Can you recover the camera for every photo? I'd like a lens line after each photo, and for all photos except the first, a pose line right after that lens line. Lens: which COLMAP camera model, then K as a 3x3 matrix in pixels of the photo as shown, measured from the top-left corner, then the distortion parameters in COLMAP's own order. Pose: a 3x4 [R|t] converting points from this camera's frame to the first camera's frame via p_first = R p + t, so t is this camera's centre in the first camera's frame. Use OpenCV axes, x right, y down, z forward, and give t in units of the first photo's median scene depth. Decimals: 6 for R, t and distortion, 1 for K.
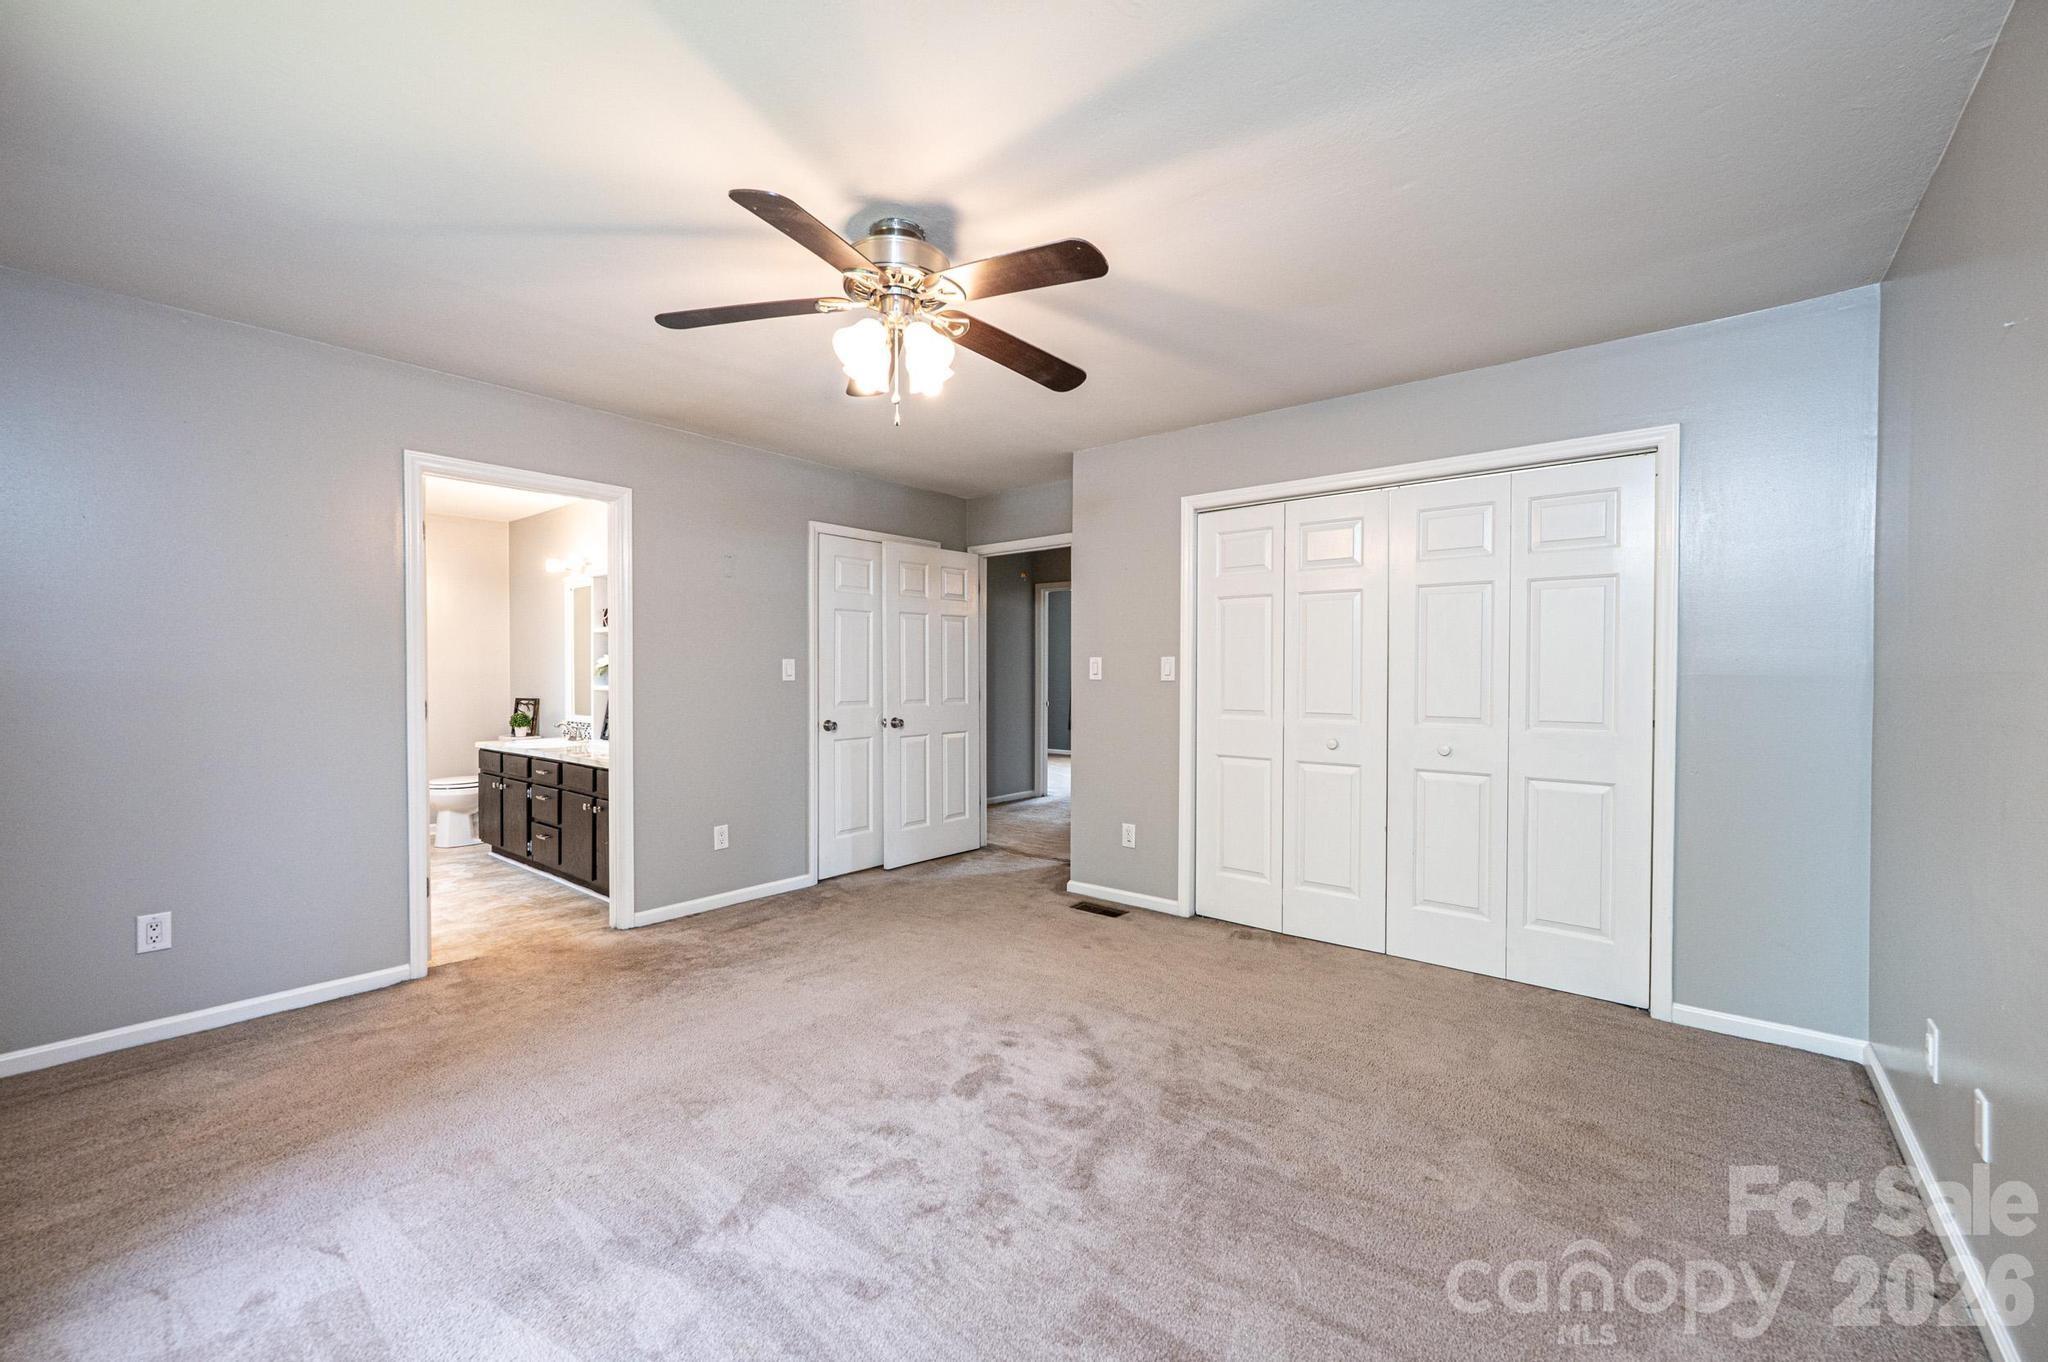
lens RADIAL K [[816.9, 0, 1014.8], [0, 816.9, 678.5], [0, 0, 1]] dist [-0.003858, 0.000040]
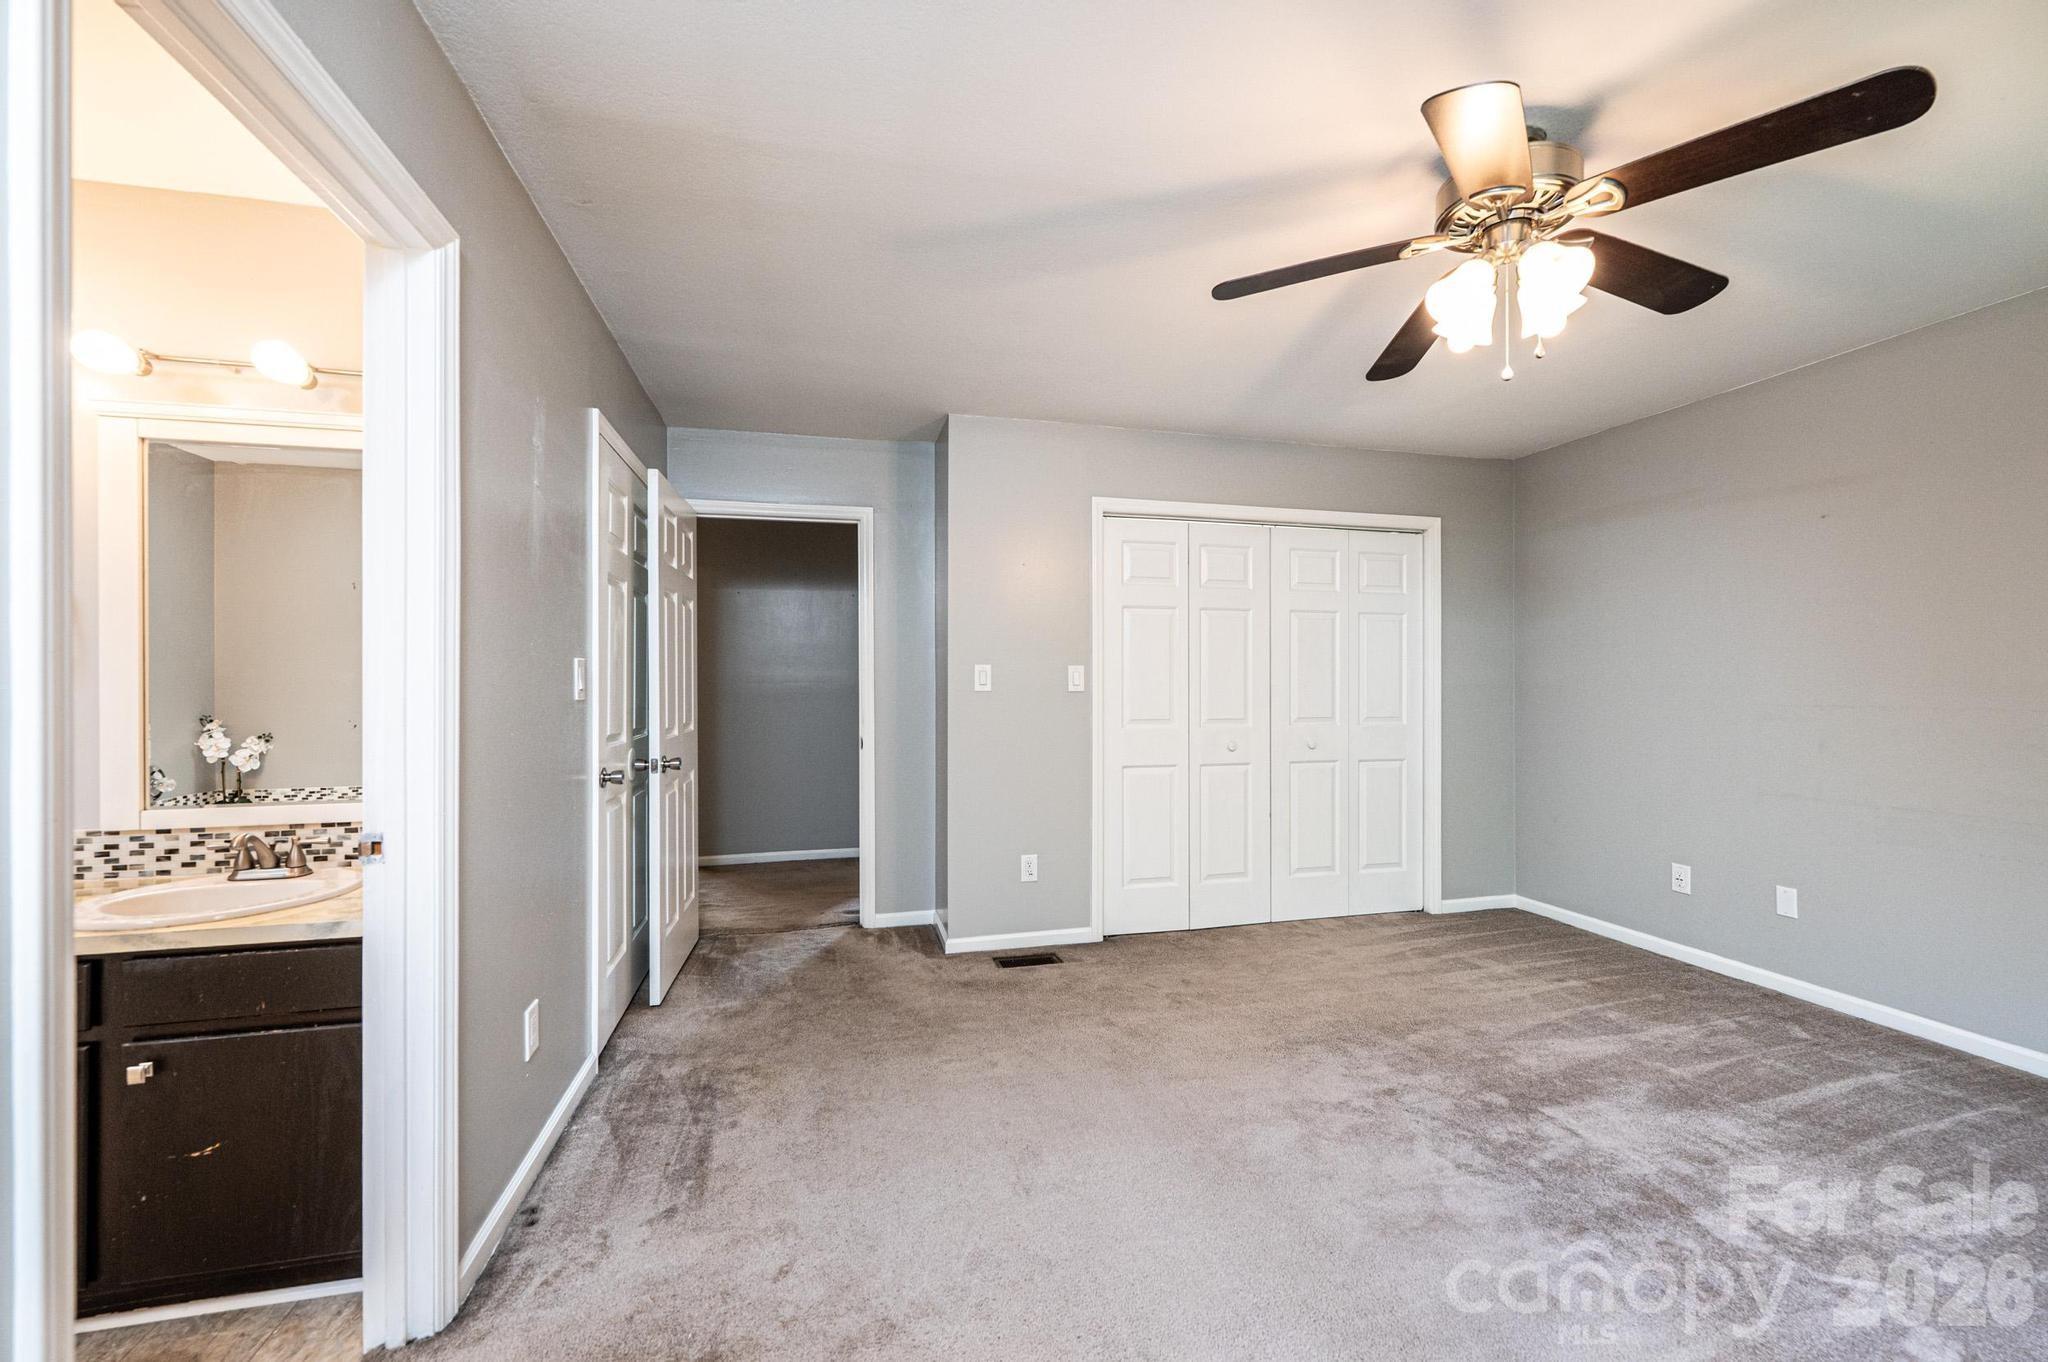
lens RADIAL K [[816.9, 0, 1054.4], [0, 816.9, 679.8], [0, 0, 1]] dist [-0.003858, 0.000040]
pose [[0.582662, 0.001892, 0.812712, -0.587877], [0.007369, 0.999944, -0.007611, -0.003495], [-0.812681, 0.010423, 0.582615, 0.488523]]
